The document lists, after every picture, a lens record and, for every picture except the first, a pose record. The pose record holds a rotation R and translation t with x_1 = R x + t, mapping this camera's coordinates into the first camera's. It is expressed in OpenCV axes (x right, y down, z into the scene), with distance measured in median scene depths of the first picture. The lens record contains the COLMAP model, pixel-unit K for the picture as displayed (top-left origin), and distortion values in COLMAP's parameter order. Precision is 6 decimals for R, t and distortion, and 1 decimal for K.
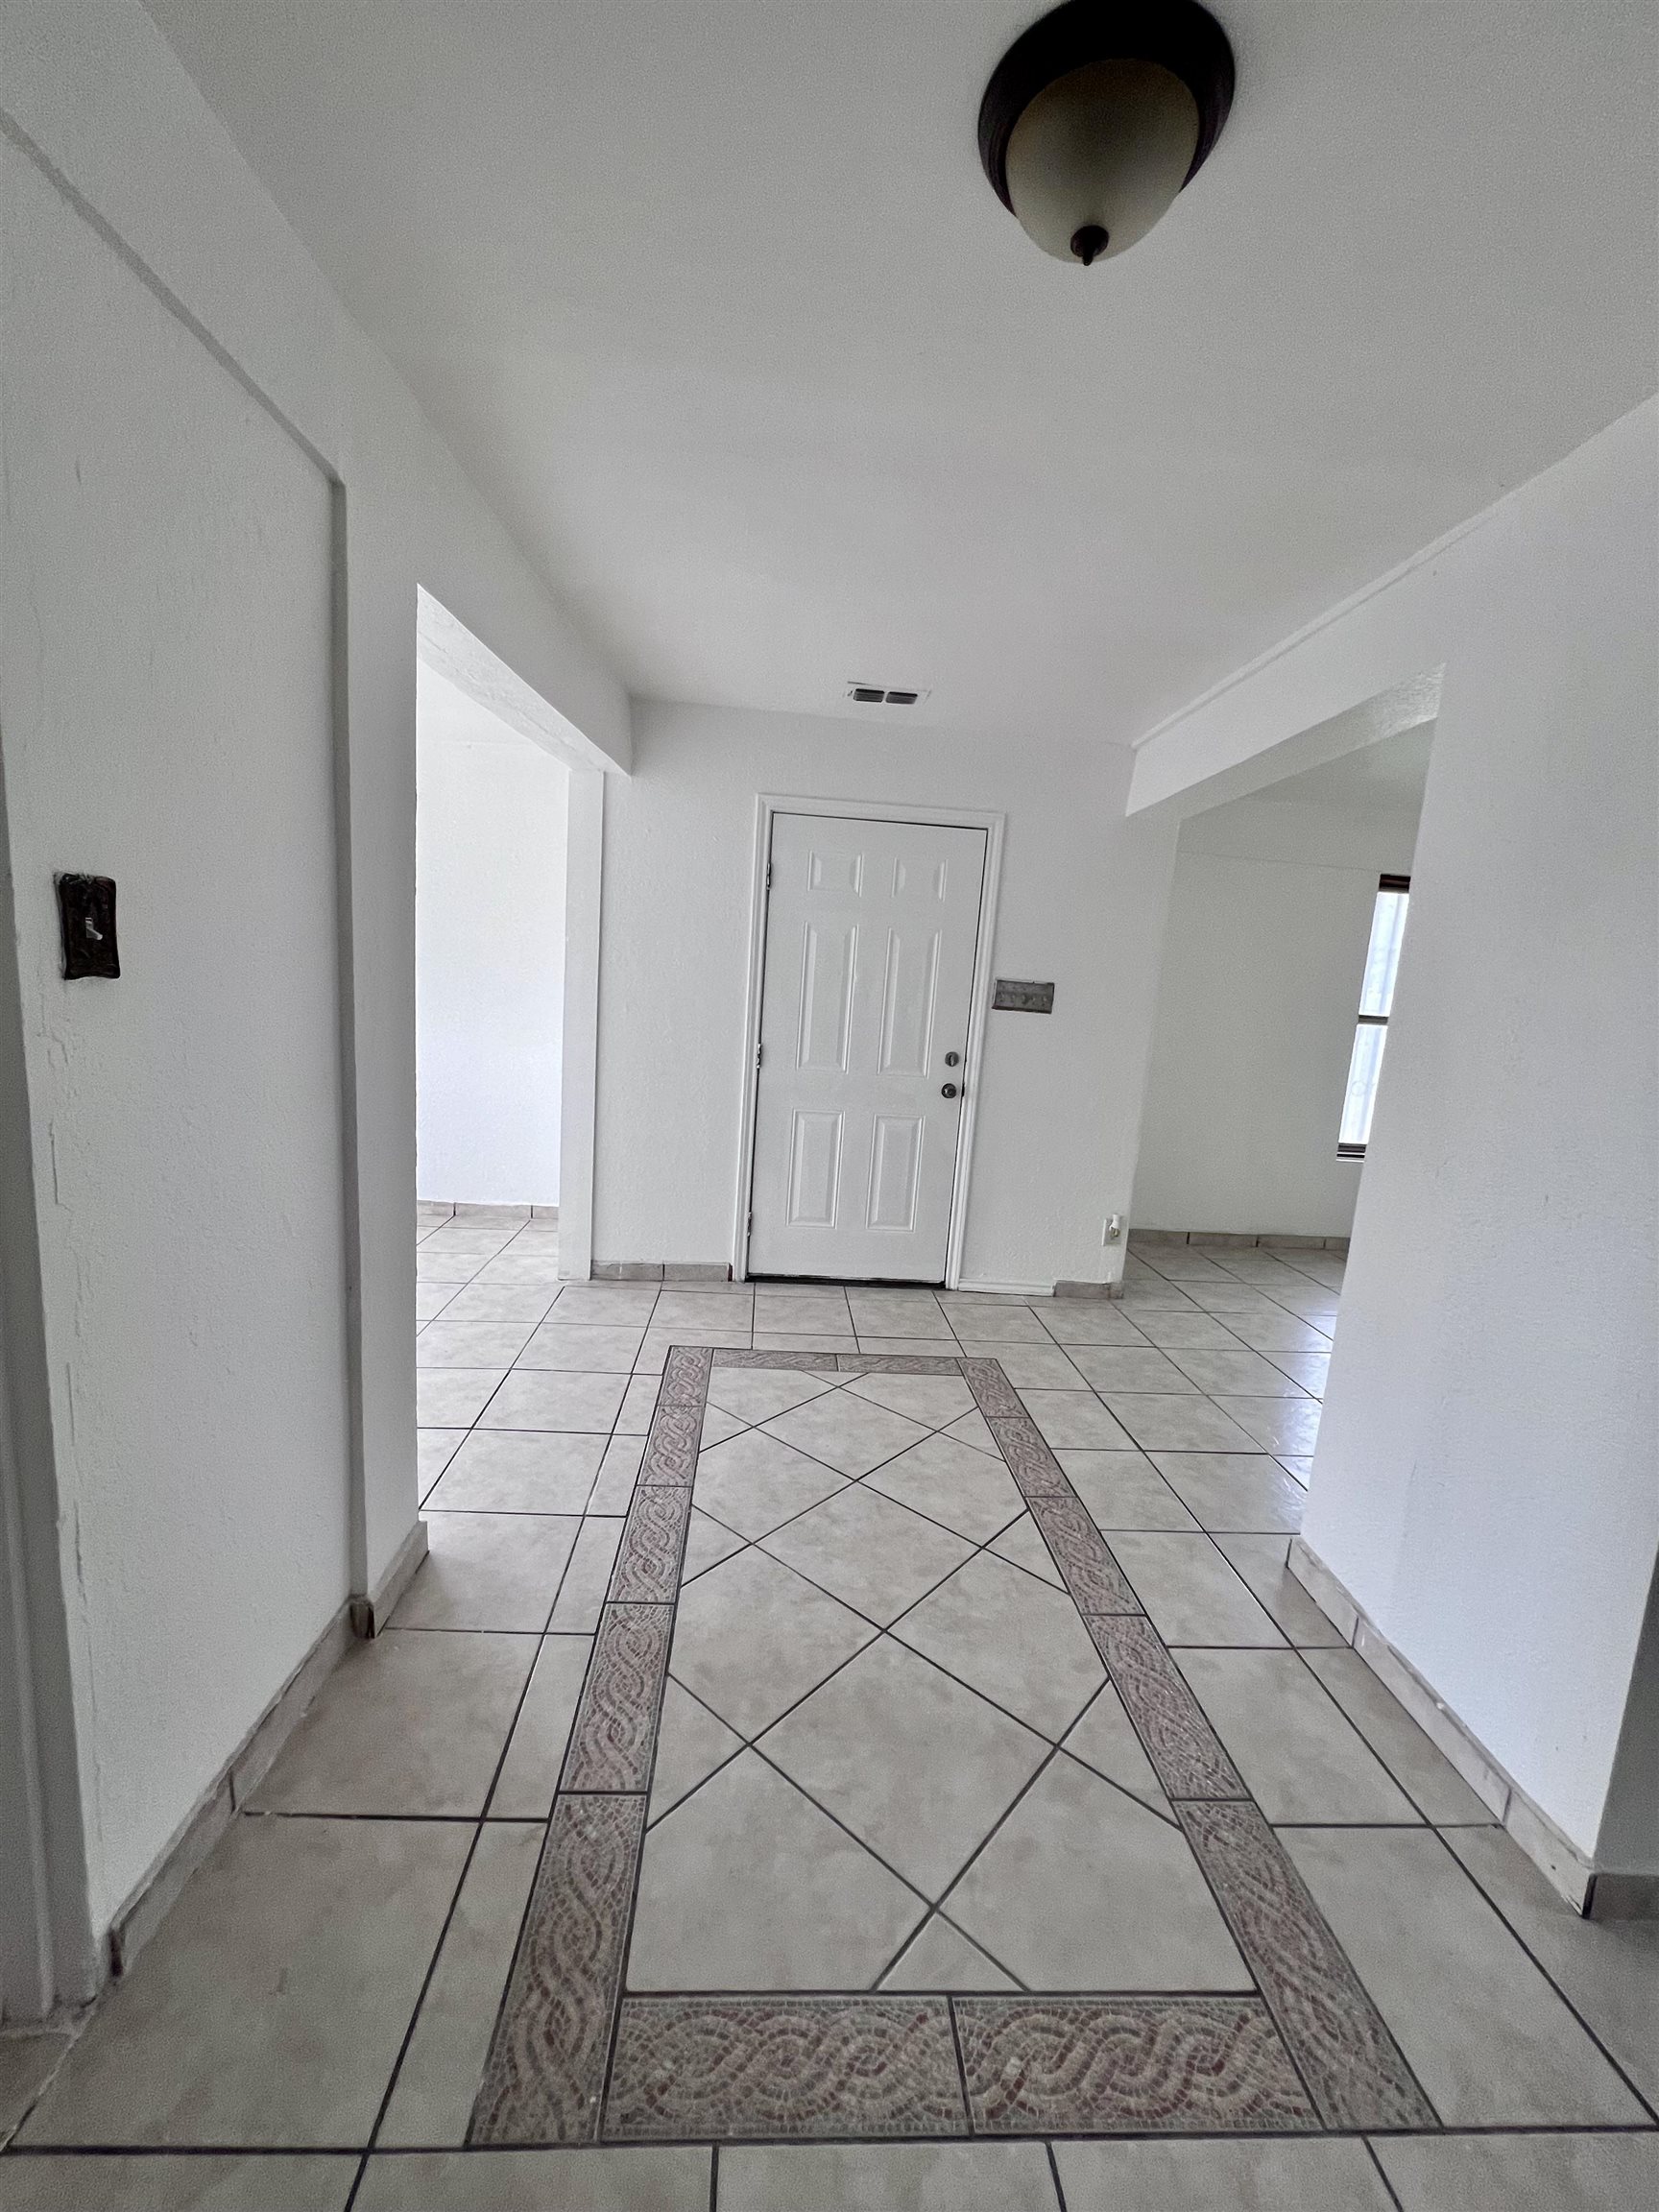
lens RADIAL K [[888.9, 0, 828.3], [0, 888.9, 1107.6], [0, 0, 1]] dist [-0.001868, 0.001229]
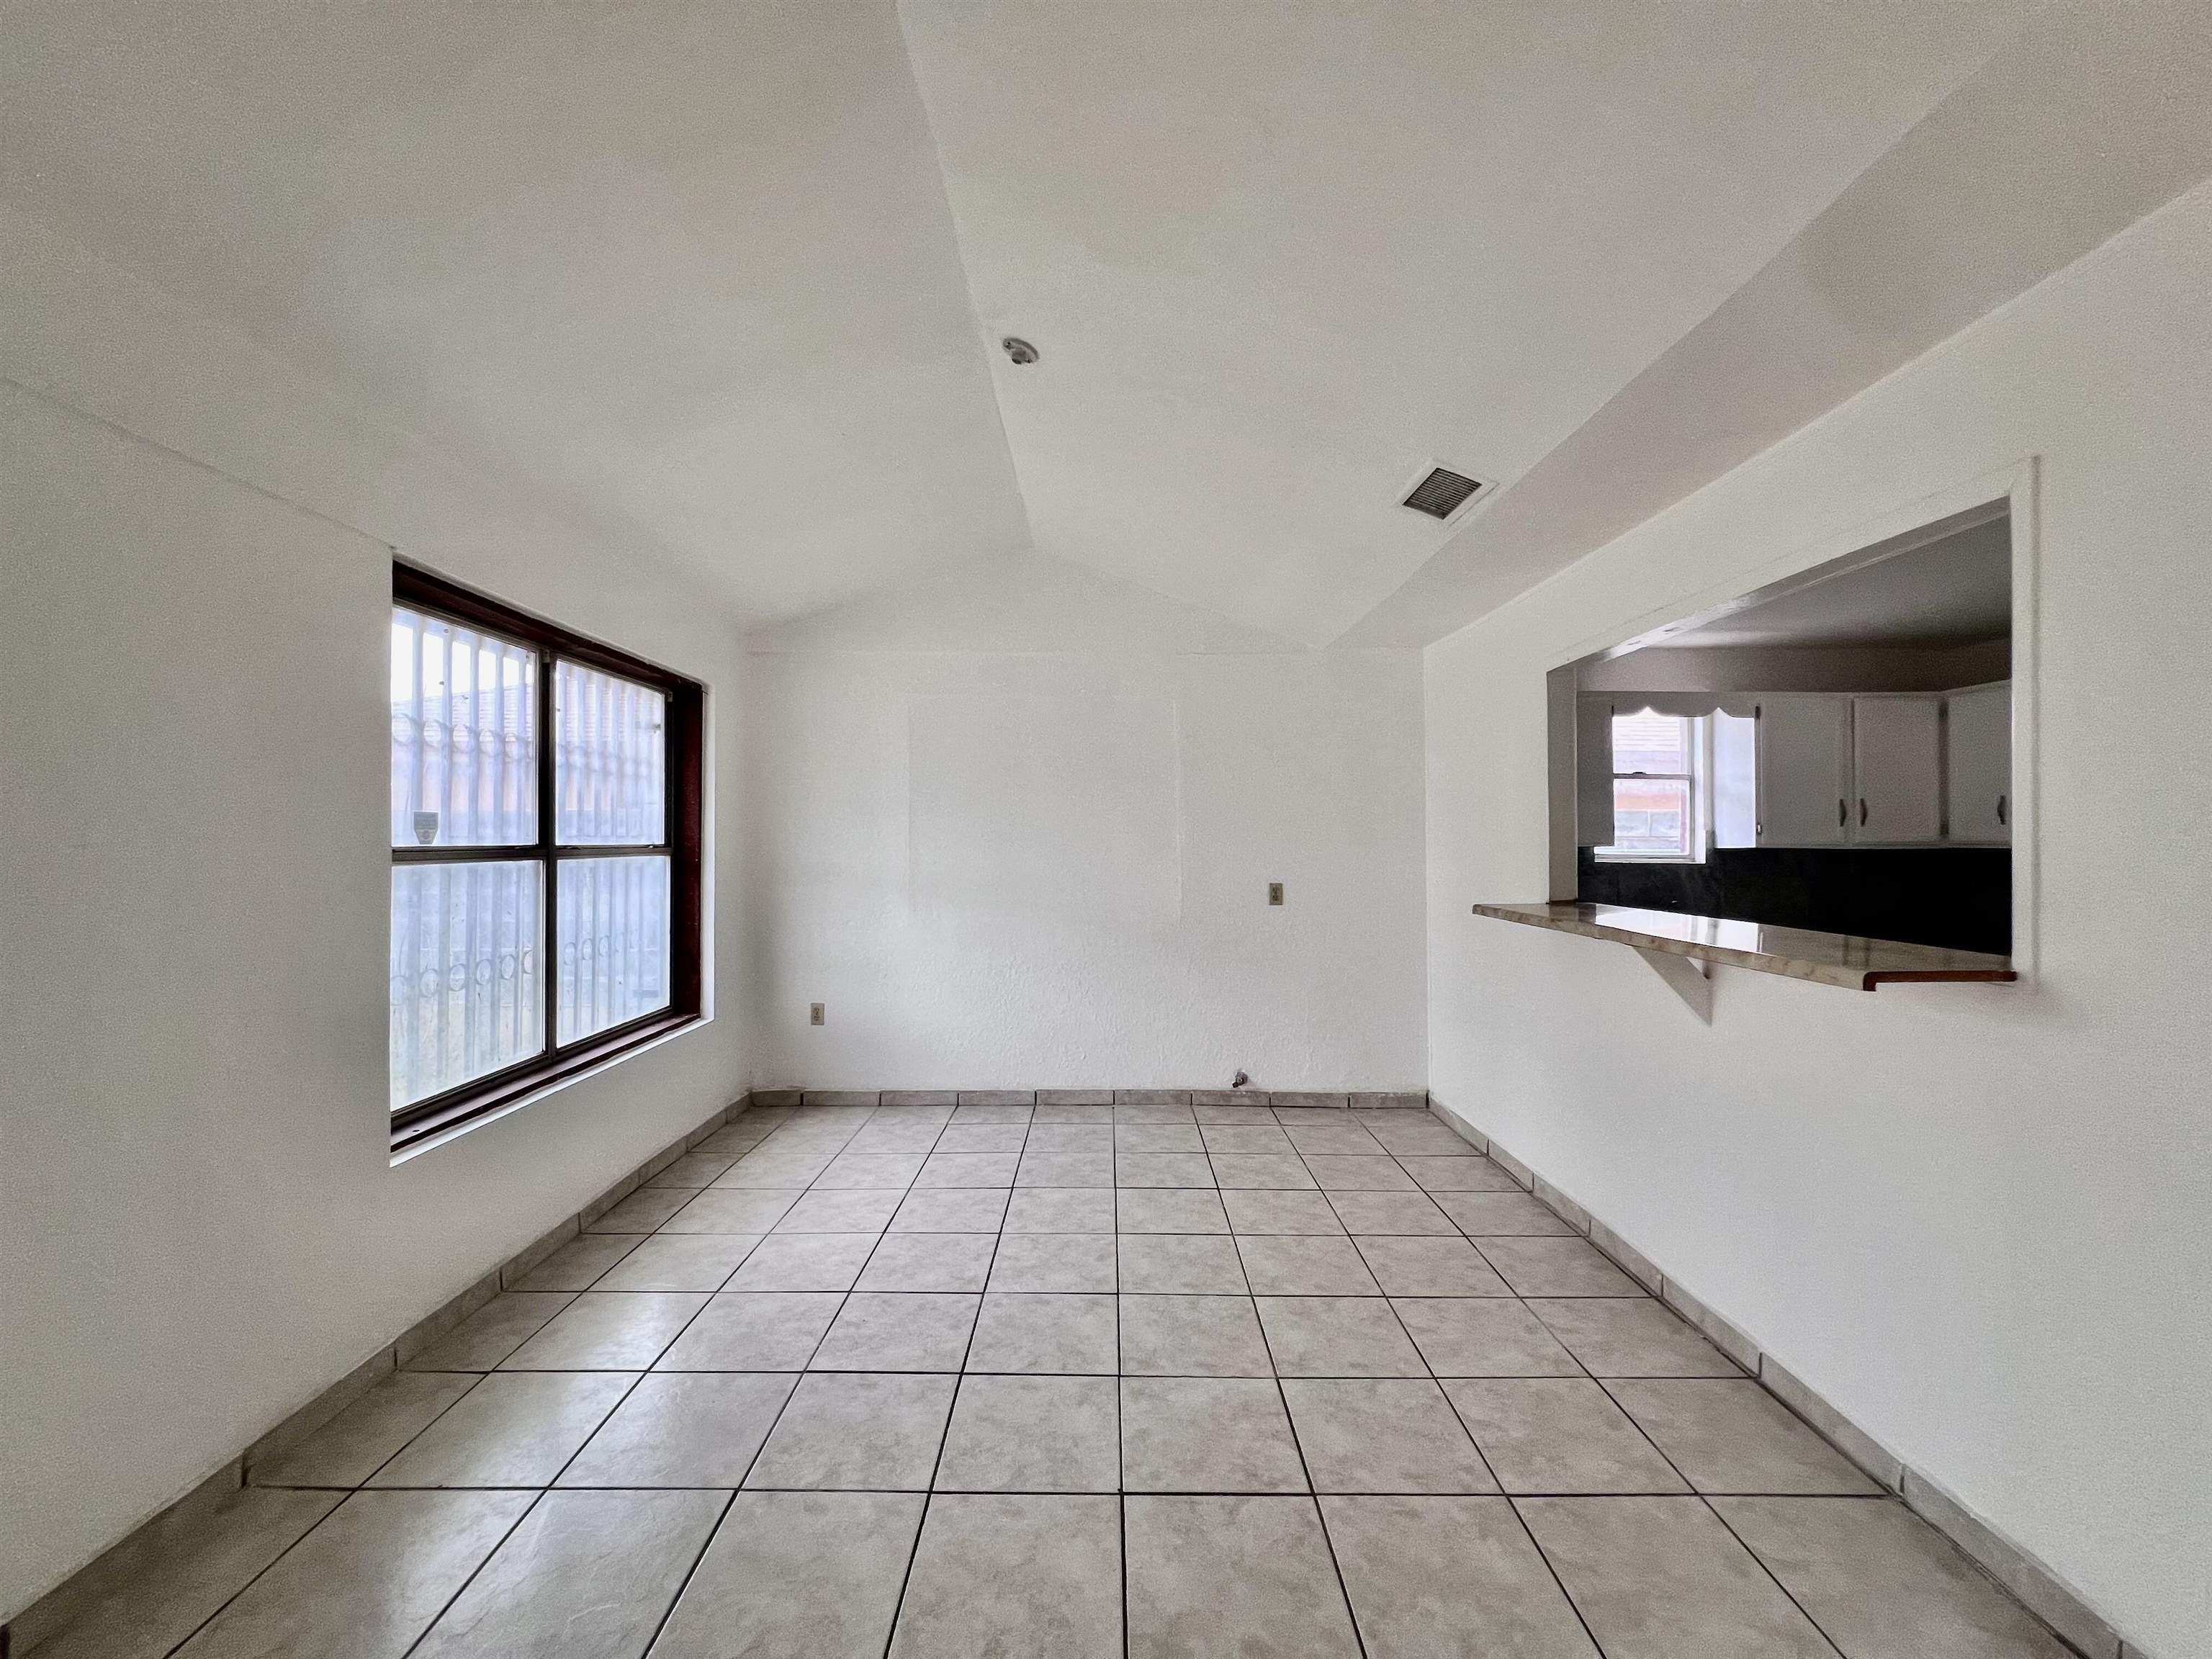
lens RADIAL K [[885.2, 0, 1103.4], [0, 885.2, 831.2], [0, 0, 1]] dist [0.001397, -0.000064]
pose [[0.069704, -0.059876, 0.995769, 0.318927], [0.151586, 0.987241, 0.048752, -0.167622], [-0.985983, 0.147547, 0.077891, 1.239932]]
